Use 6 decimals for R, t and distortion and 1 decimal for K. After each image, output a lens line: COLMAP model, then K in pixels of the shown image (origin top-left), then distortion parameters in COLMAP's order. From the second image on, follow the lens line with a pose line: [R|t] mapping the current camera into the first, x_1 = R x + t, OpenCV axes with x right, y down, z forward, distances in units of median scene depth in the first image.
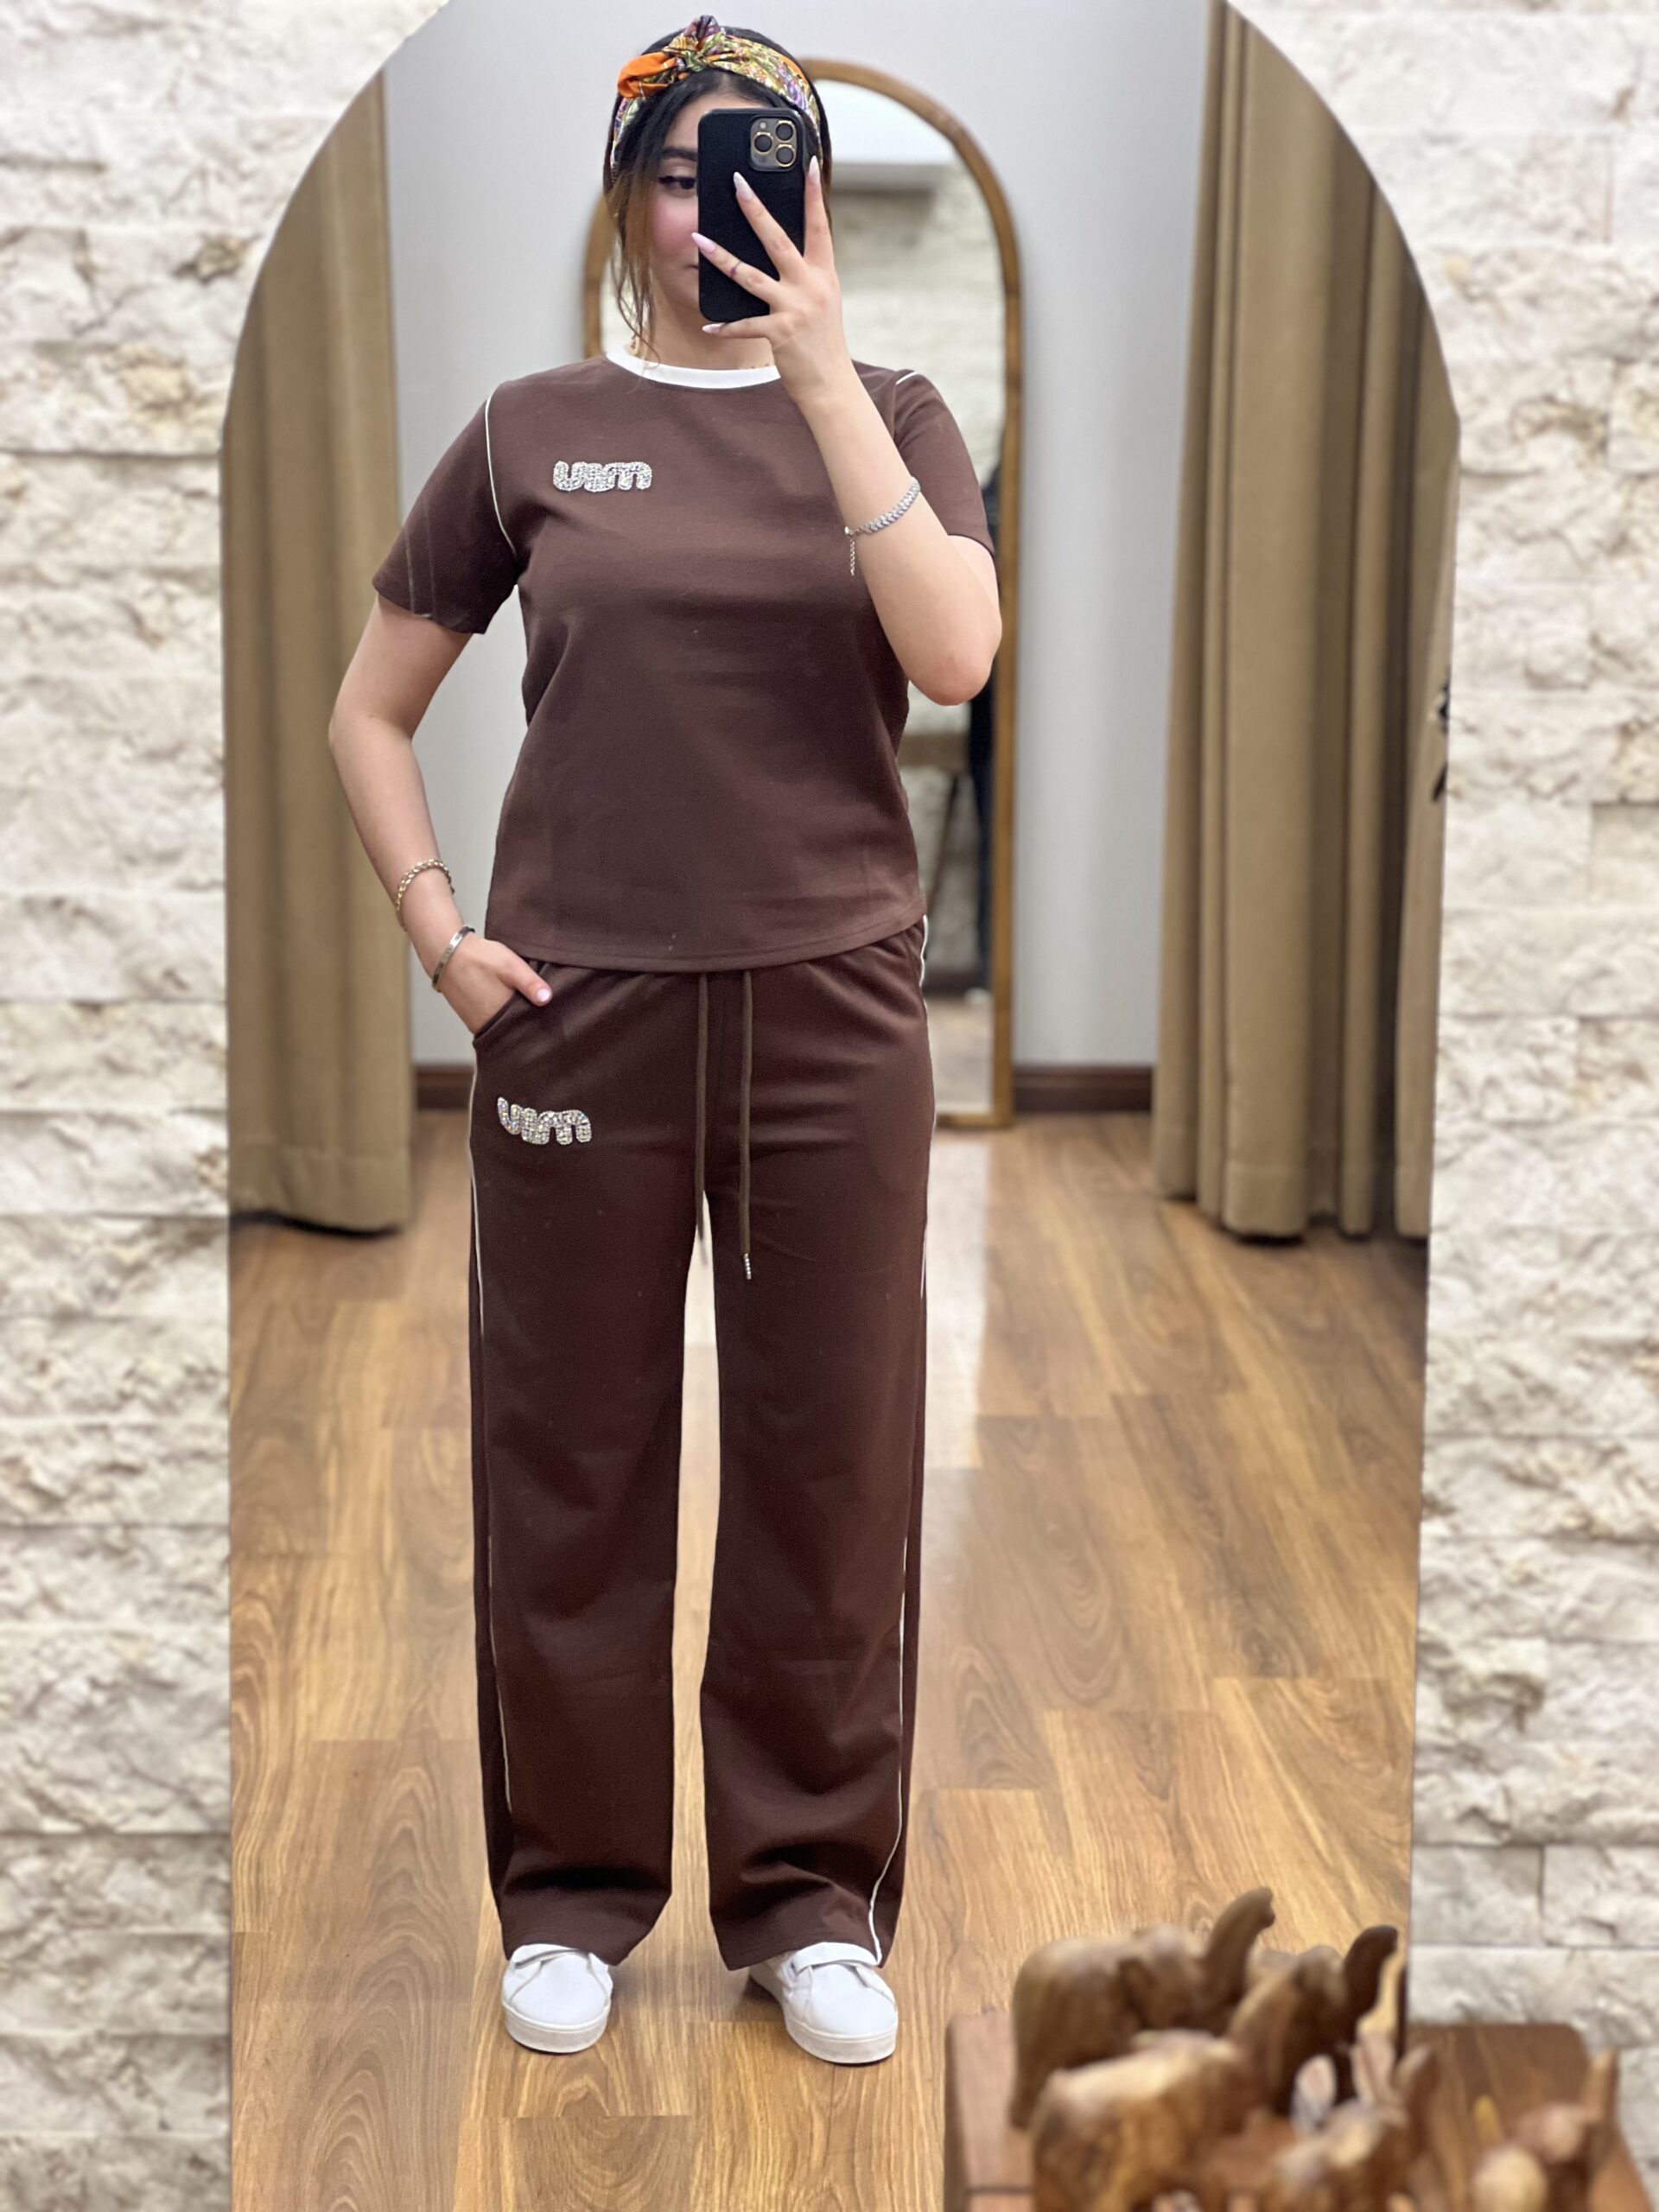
lens RADIAL K [[5013.5, 0, 840.4], [0, 5013.5, 1069.1], [0, 0, 1]] dist [0.158219, 0.333103]
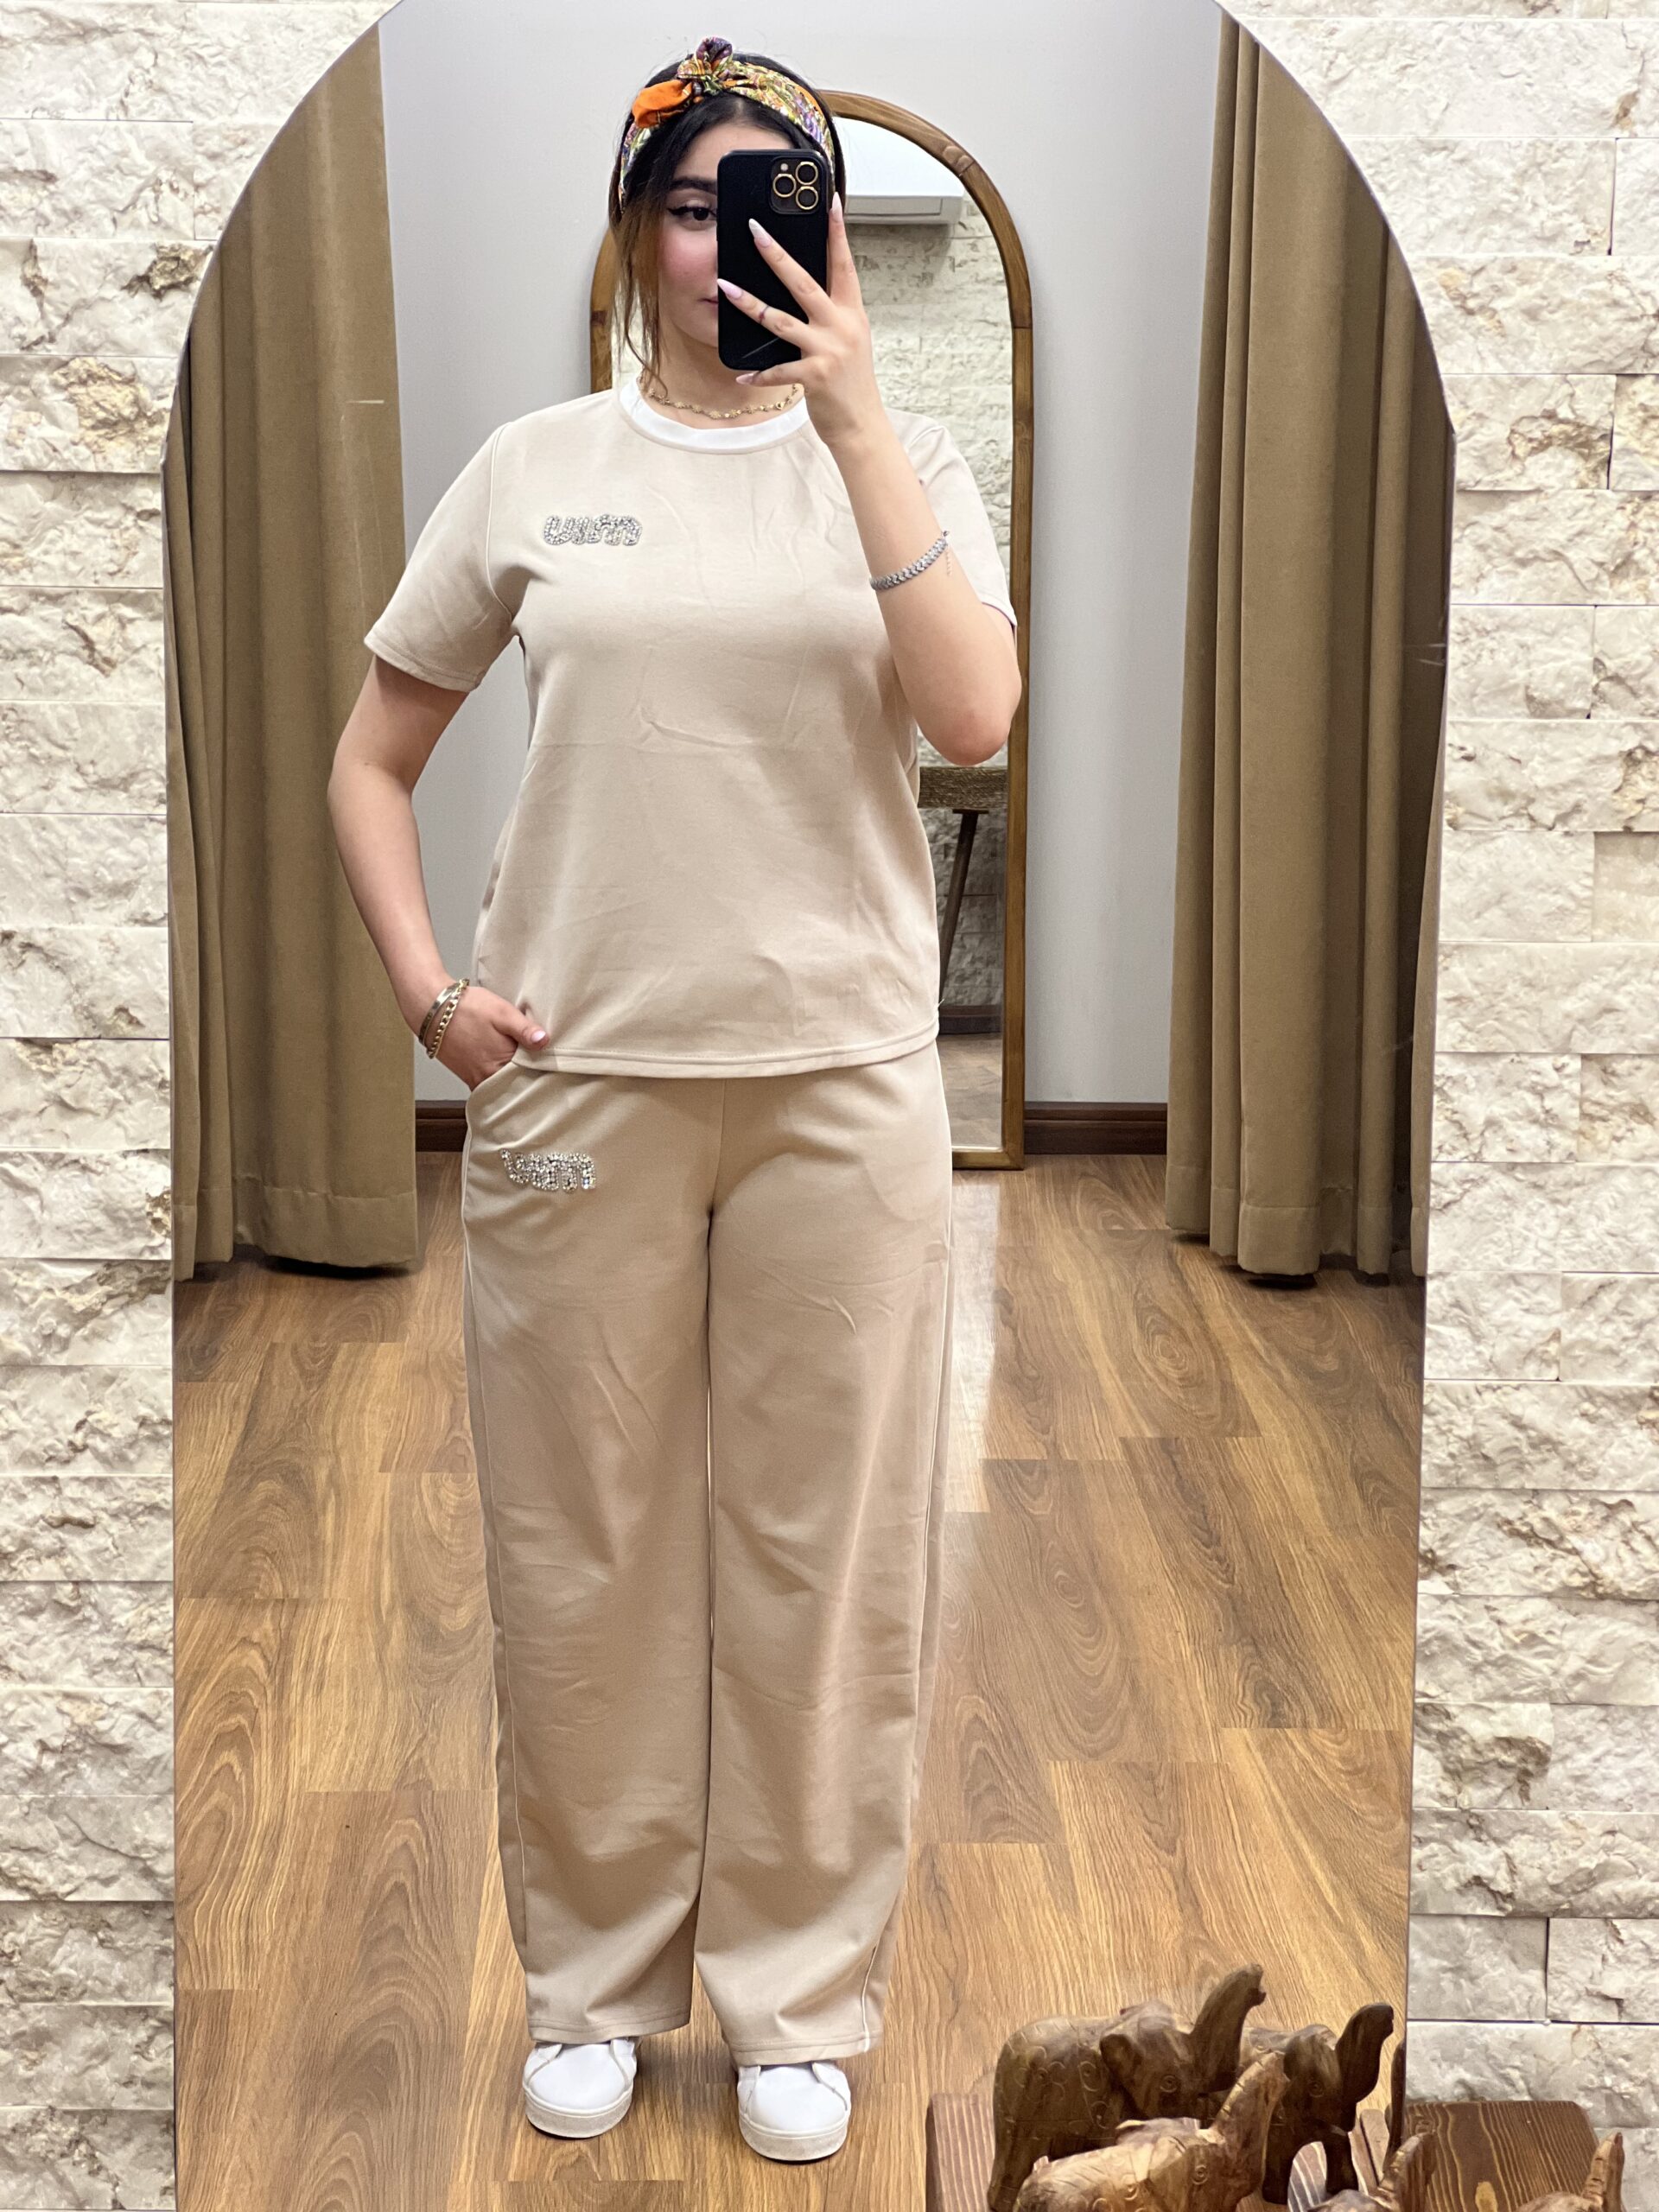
lens RADIAL K [[4996.4, 0, 823.2], [0, 4996.4, 1046.3], [0, 0, 1]] dist [0.338496, -1.962190]
pose [[0.999970, 0.000109, -0.007723, 0.008541], [-0.000204, 0.999925, -0.012267, -0.000285], [0.007721, 0.012268, 0.999895, 0.034017]]
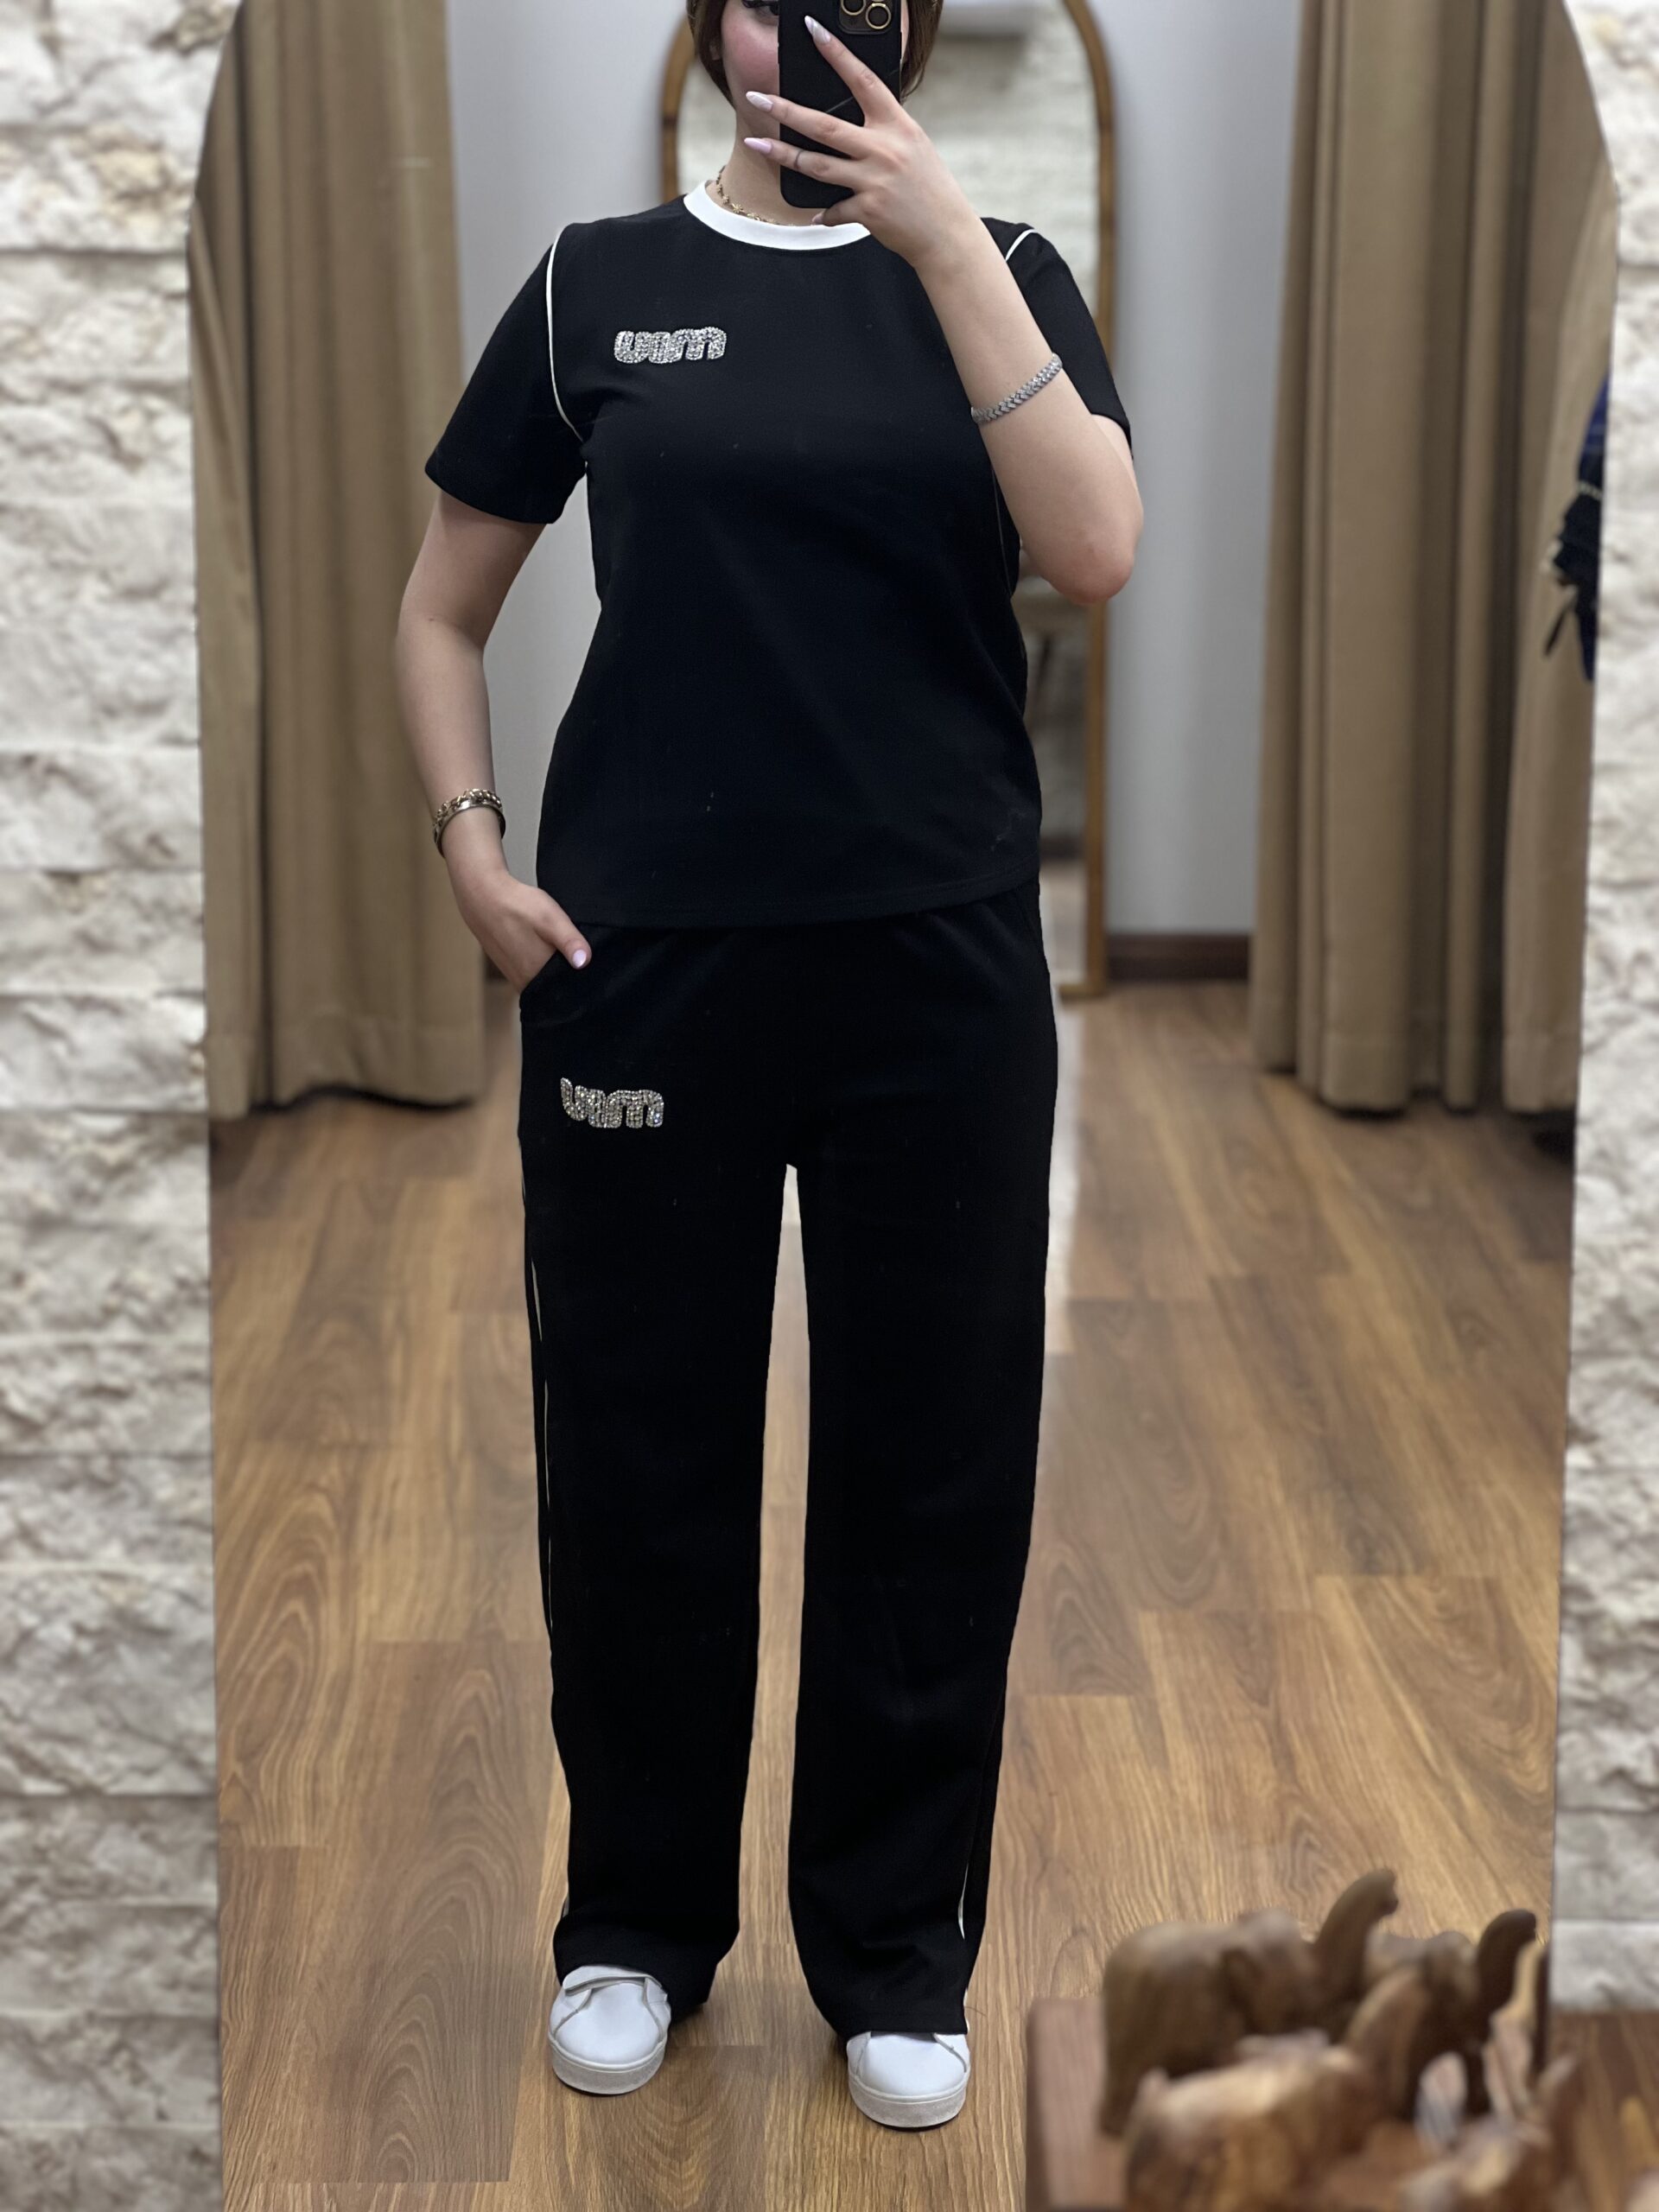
lens RADIAL K [[5013.5, 0, 840.4], [0, 5013.5, 1069.1], [0, 0, 1]] dist [0.158219, 0.333103]
pose [[0.999821, -0.001683, -0.018822, 0.004799], [0.002183, 0.999644, 0.026576, -0.001661], [0.018771, -0.026612, 0.999470, 0.106669]]
